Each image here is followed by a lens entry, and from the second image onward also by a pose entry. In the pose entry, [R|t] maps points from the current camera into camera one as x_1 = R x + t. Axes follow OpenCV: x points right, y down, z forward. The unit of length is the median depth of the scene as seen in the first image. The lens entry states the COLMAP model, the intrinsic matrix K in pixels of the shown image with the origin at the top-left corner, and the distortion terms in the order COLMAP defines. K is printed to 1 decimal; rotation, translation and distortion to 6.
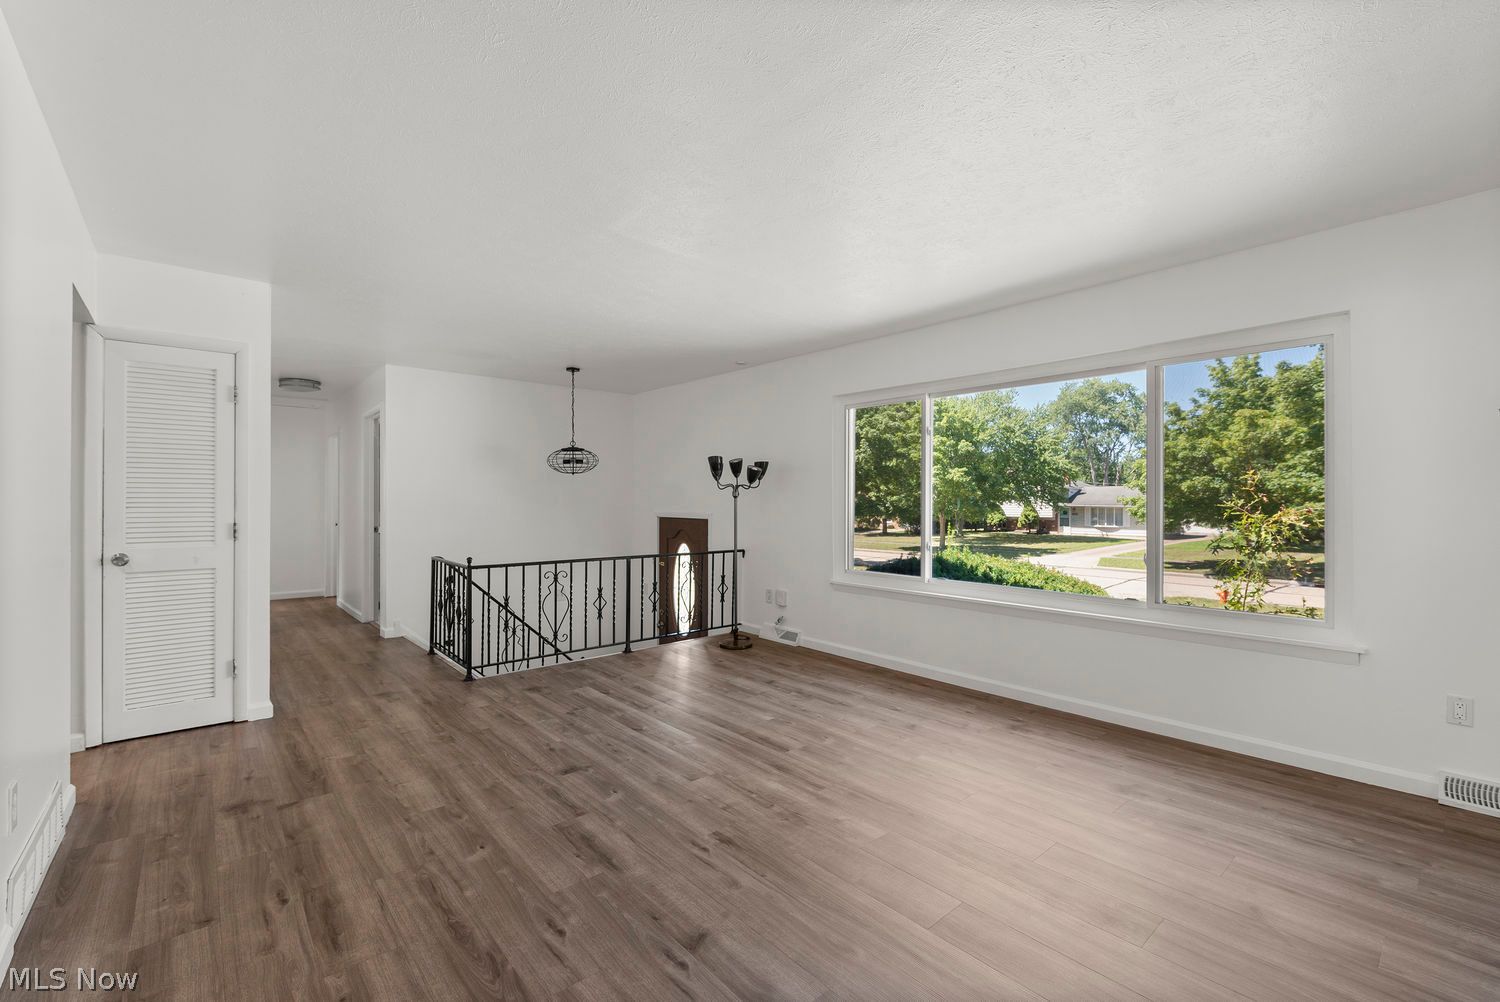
lens RADIAL K [[632.1, 0, 755.0], [0, 632.1, 497.7], [0, 0, 1]] dist [-0.000741, -0.000486]
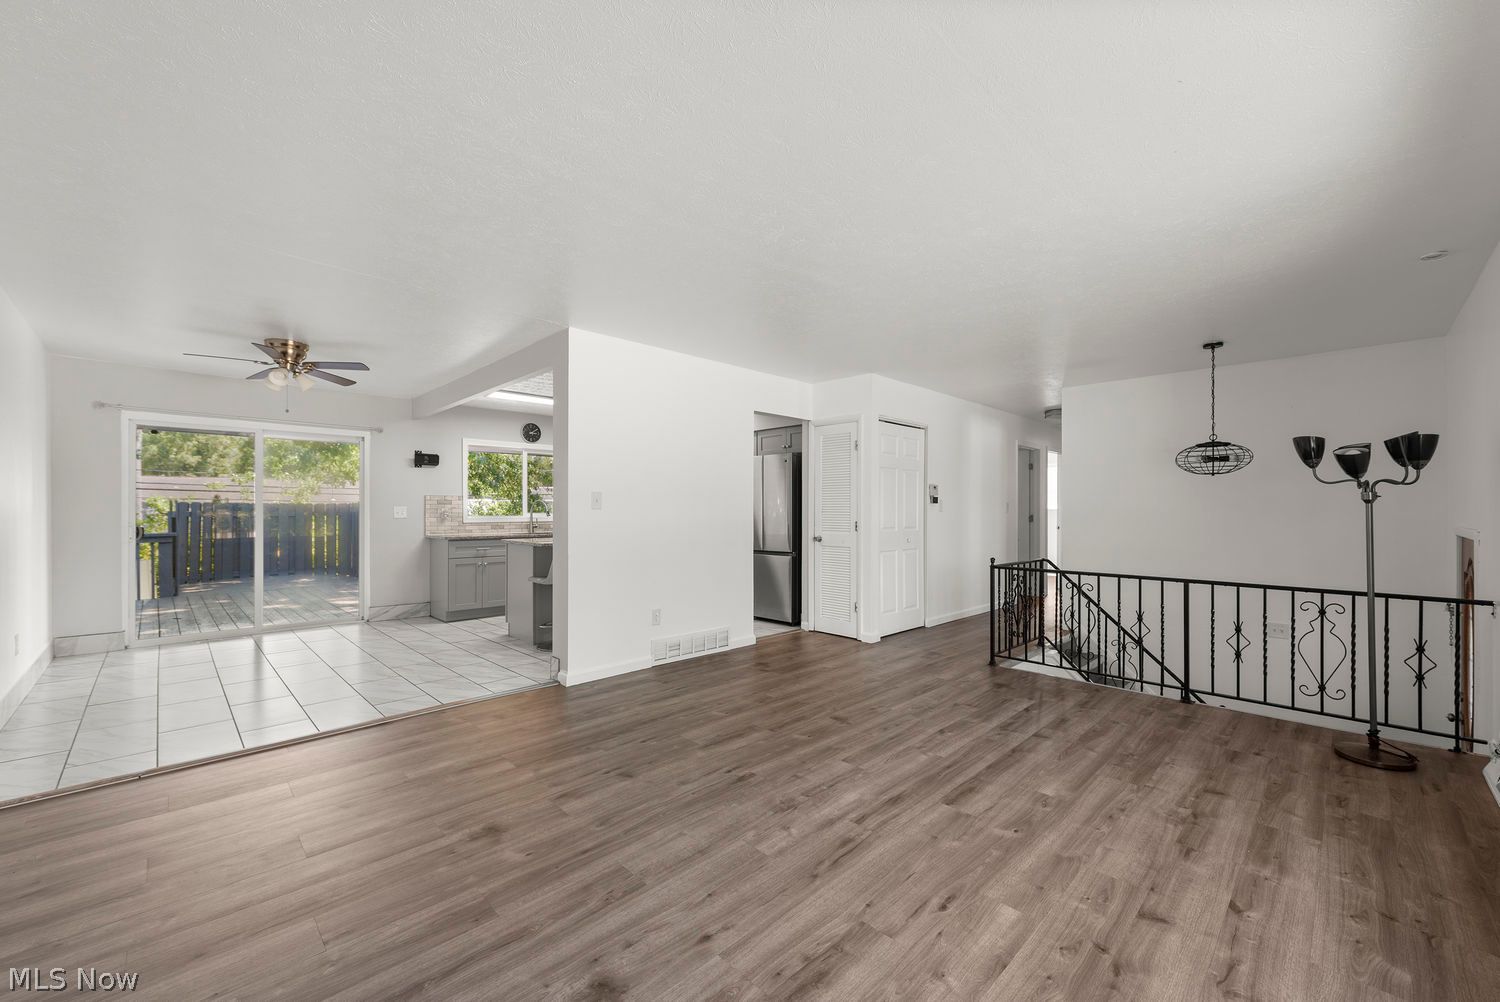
lens RADIAL K [[592.4, 0, 749.2], [0, 592.4, 508.4], [0, 0, 1]] dist [0.001317, -0.000170]
pose [[0.058794, -0.000773, -0.998270, 0.731895], [0.006258, 0.999980, -0.000406, 0.002899], [0.998251, -0.006224, 0.058798, 0.611382]]
